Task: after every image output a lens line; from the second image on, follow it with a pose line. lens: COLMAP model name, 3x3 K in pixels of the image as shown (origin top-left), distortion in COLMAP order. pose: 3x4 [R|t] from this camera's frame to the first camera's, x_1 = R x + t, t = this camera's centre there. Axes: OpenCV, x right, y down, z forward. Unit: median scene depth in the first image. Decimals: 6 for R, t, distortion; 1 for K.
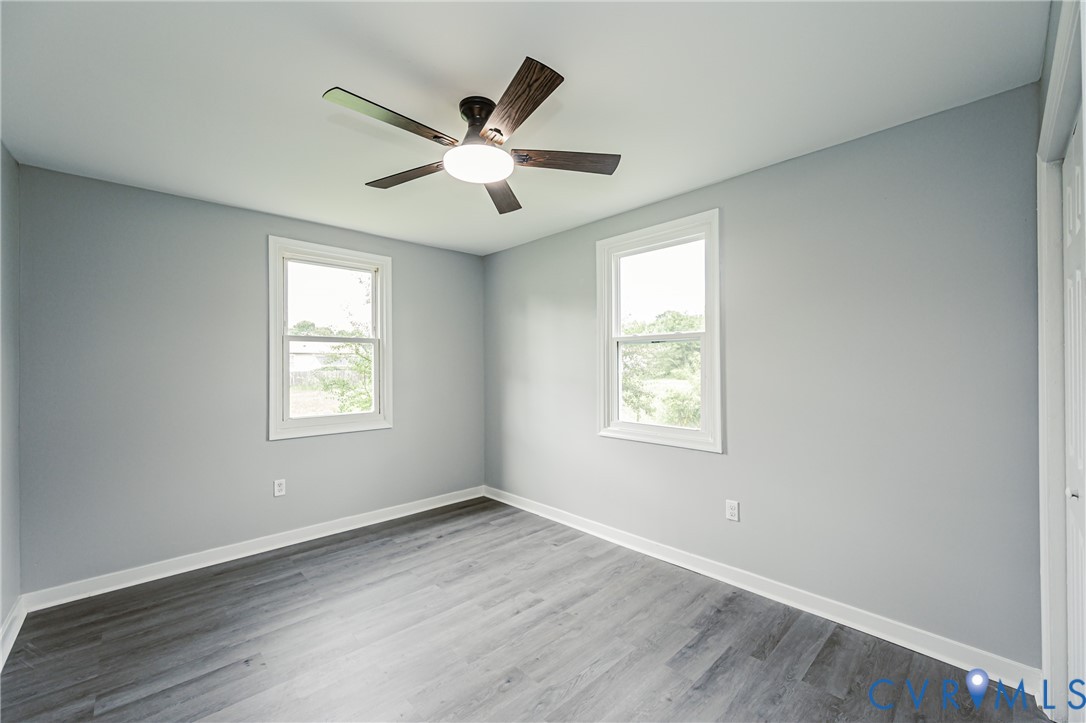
lens RADIAL K [[437.0, 0, 547.1], [0, 437.0, 357.4], [0, 0, 1]] dist [0.001640, -0.000238]
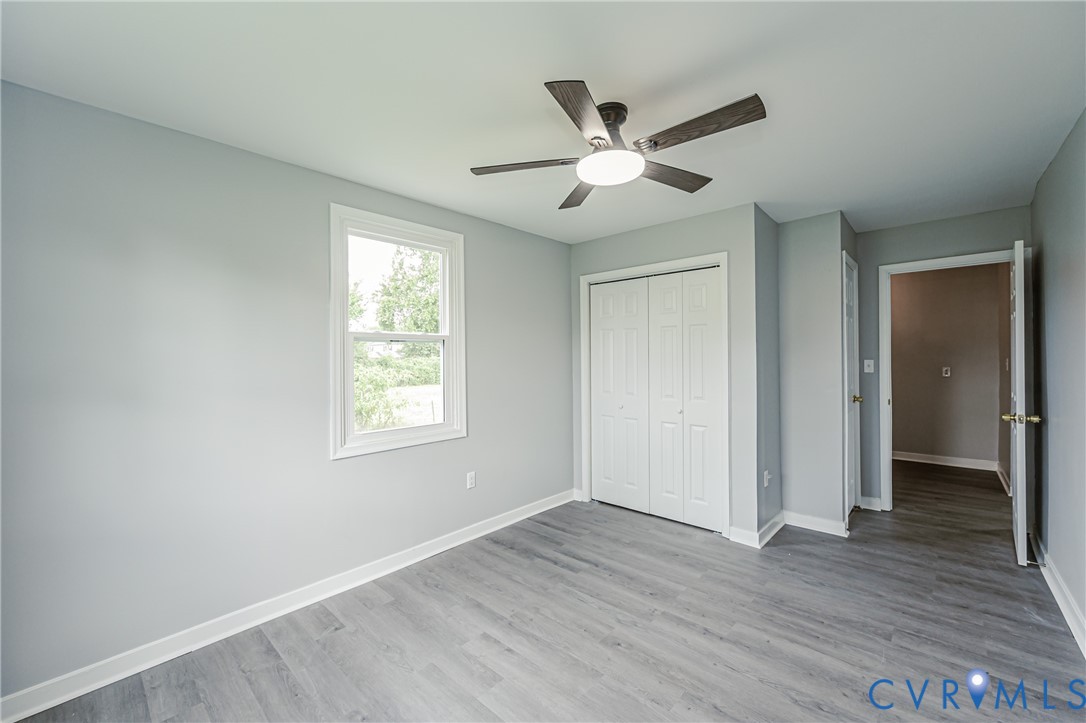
lens RADIAL K [[437.0, 0, 534.4], [0, 437.0, 354.6], [0, 0, 1]] dist [0.001640, -0.000238]
pose [[-0.056416, 0.017178, 0.998260, -0.882664], [-0.003513, 0.999842, -0.017404, 0.012110], [-0.998401, -0.004489, -0.056347, 0.935889]]
